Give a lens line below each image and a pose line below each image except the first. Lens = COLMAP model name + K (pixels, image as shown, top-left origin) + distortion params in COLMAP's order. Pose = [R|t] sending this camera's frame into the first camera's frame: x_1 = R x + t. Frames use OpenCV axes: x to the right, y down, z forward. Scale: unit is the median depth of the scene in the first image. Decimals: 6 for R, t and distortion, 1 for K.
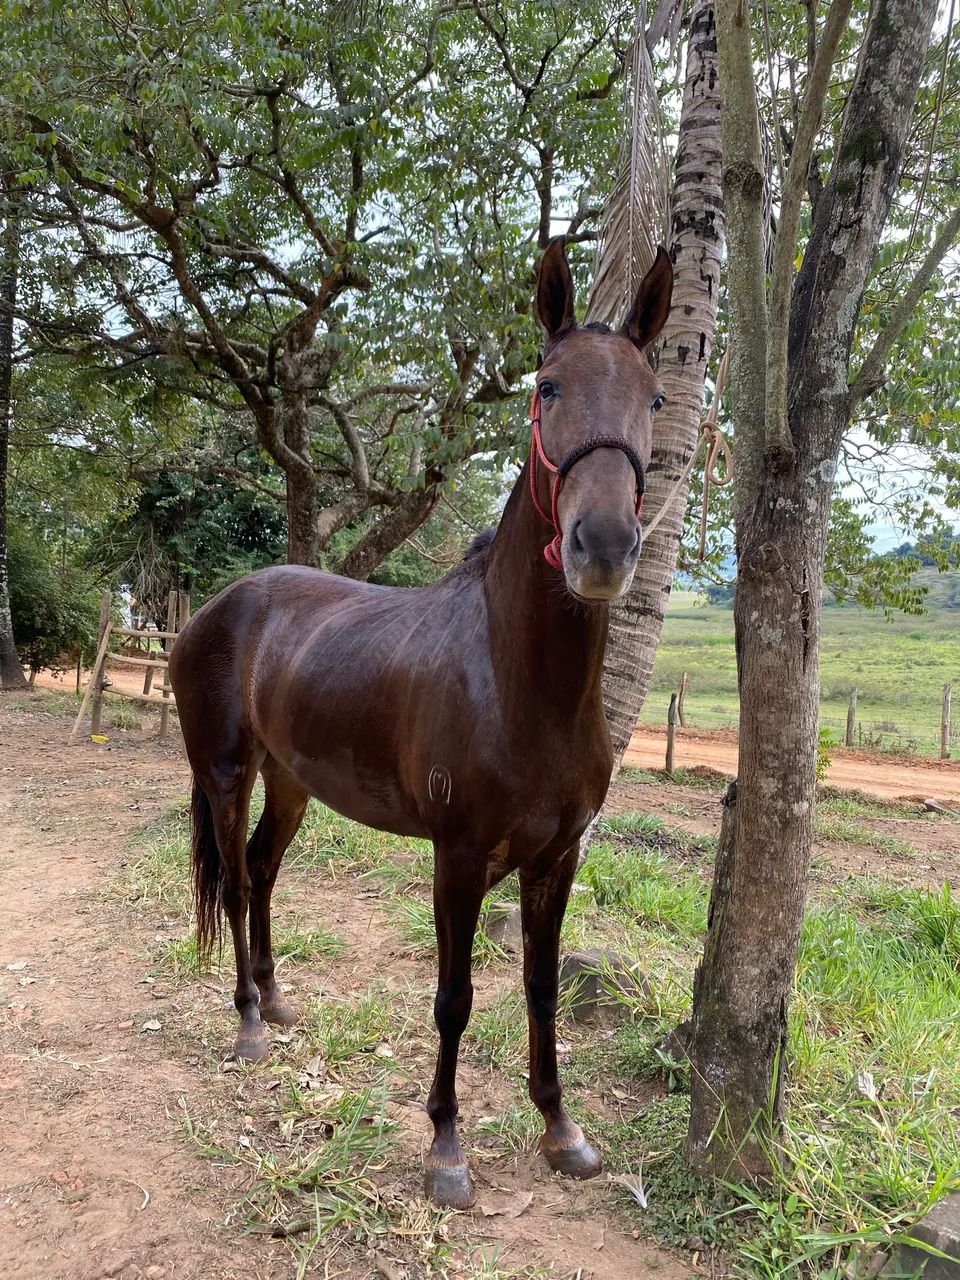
lens RADIAL K [[972.1, 0, 480.0], [0, 972.1, 640.0], [0, 0, 1]] dist [0.006712, -0.010100]
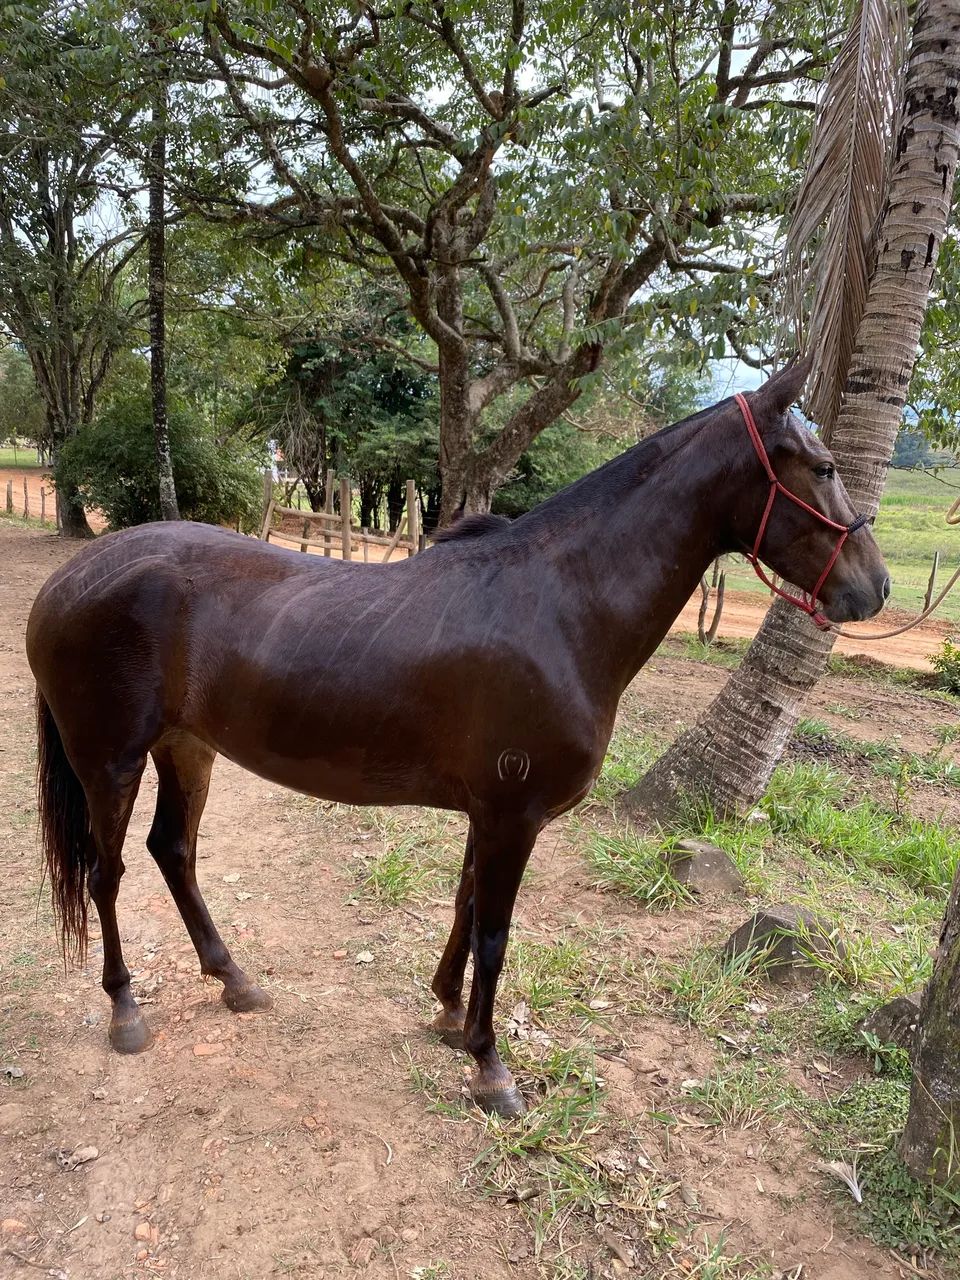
lens RADIAL K [[967.8, 0, 491.3], [0, 967.8, 646.5], [0, 0, 1]] dist [0.005151, -0.004177]
pose [[0.991789, 0.027305, -0.124940, -0.050841], [-0.007552, 0.987742, 0.155914, -0.075358], [0.127666, -0.153690, 0.979837, 0.015547]]
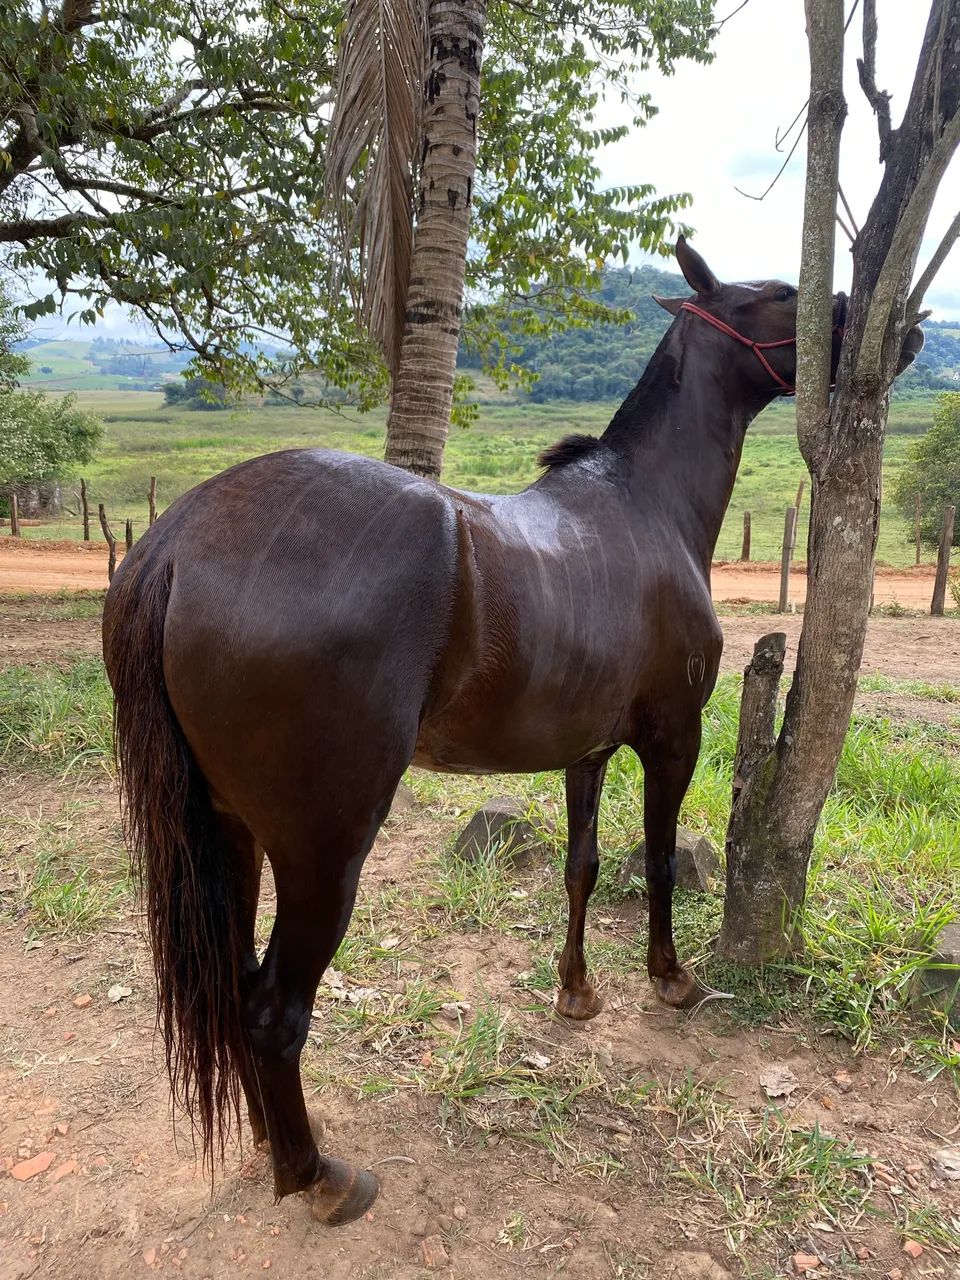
lens RADIAL K [[973.6, 0, 464.5], [0, 973.6, 641.5], [0, 0, 1]] dist [0.001565, -0.001979]
pose [[0.862968, -0.137059, 0.486314, -0.311337], [0.035694, 0.976637, 0.211909, -0.065854], [-0.503997, -0.165512, 0.847699, 0.092835]]
